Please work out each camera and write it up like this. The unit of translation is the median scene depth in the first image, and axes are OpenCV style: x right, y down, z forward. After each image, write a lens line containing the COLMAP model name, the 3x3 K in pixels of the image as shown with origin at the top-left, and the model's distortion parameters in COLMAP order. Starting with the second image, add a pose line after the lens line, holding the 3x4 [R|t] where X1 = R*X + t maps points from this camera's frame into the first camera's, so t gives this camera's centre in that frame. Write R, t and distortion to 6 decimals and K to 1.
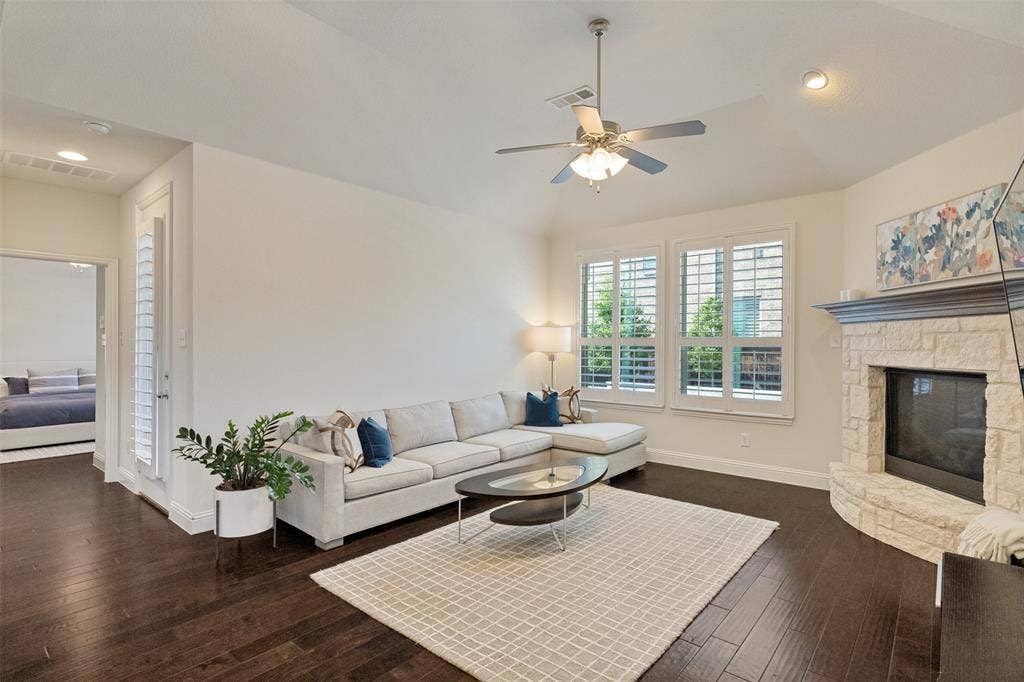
lens RADIAL K [[506.8, 0, 513.3], [0, 506.8, 342.1], [0, 0, 1]] dist [0.011783, 0.001707]
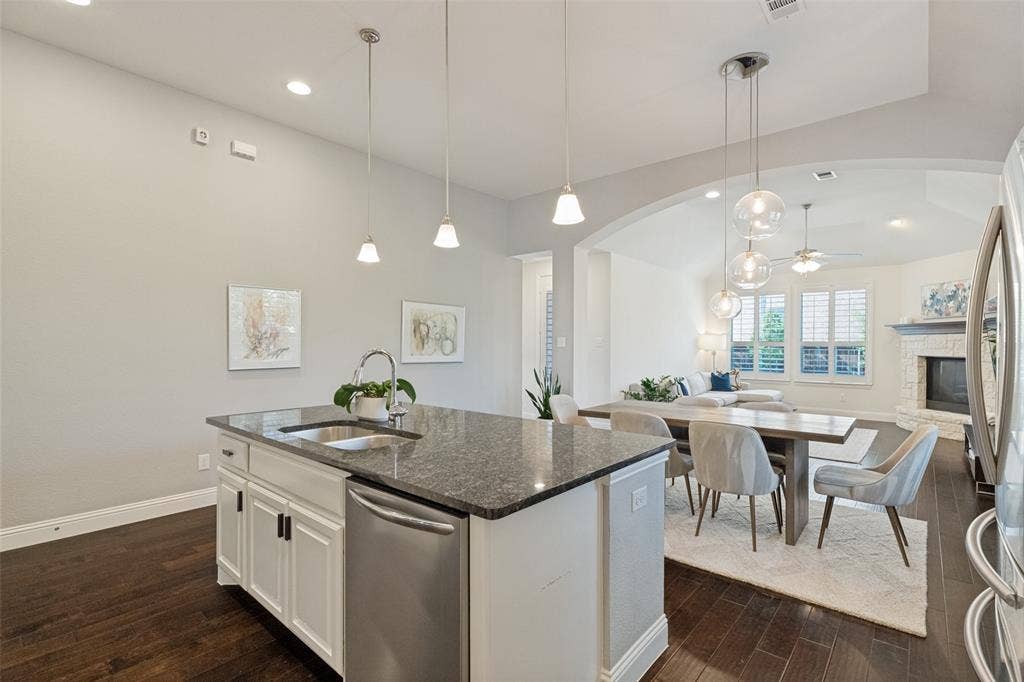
lens RADIAL K [[470.8, 0, 513.2], [0, 470.8, 344.3], [0, 0, 1]] dist [0.006121, -0.000990]
pose [[0.999959, -0.002461, -0.008771, -0.928085], [0.002500, 0.999987, 0.004463, -0.013110], [0.008760, -0.004485, 0.999952, -0.926252]]
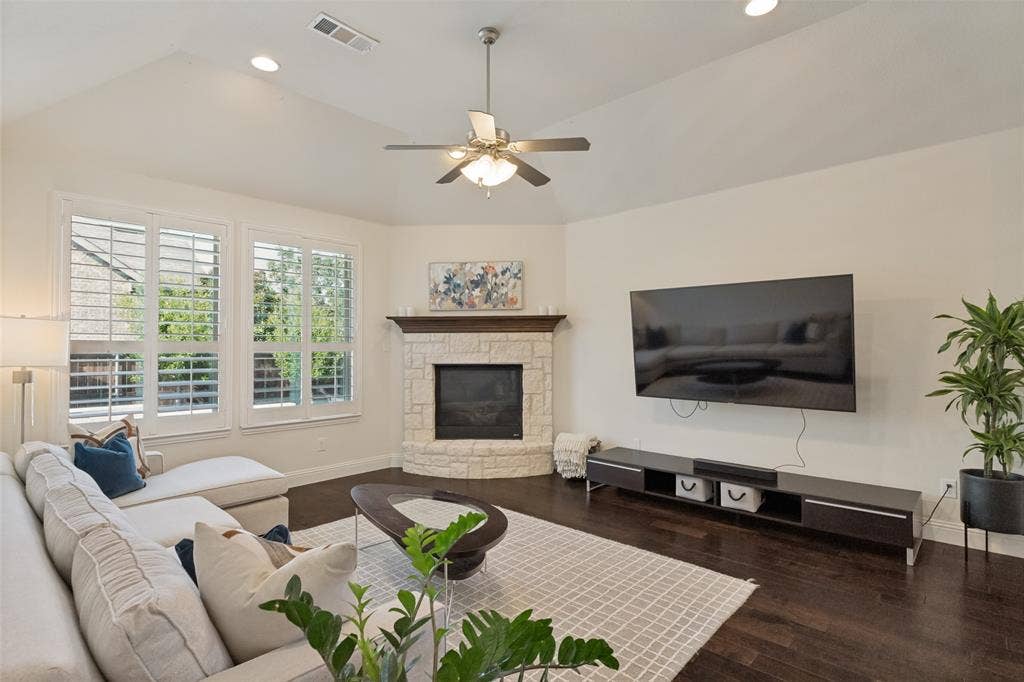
lens RADIAL K [[506.8, 0, 508.2], [0, 506.8, 349.3], [0, 0, 1]] dist [0.011783, 0.001707]
pose [[0.045554, -0.003351, 0.998956, -0.687481], [0.001481, 0.999993, 0.003287, 0.001094], [-0.998961, 0.001330, 0.045558, 0.763933]]
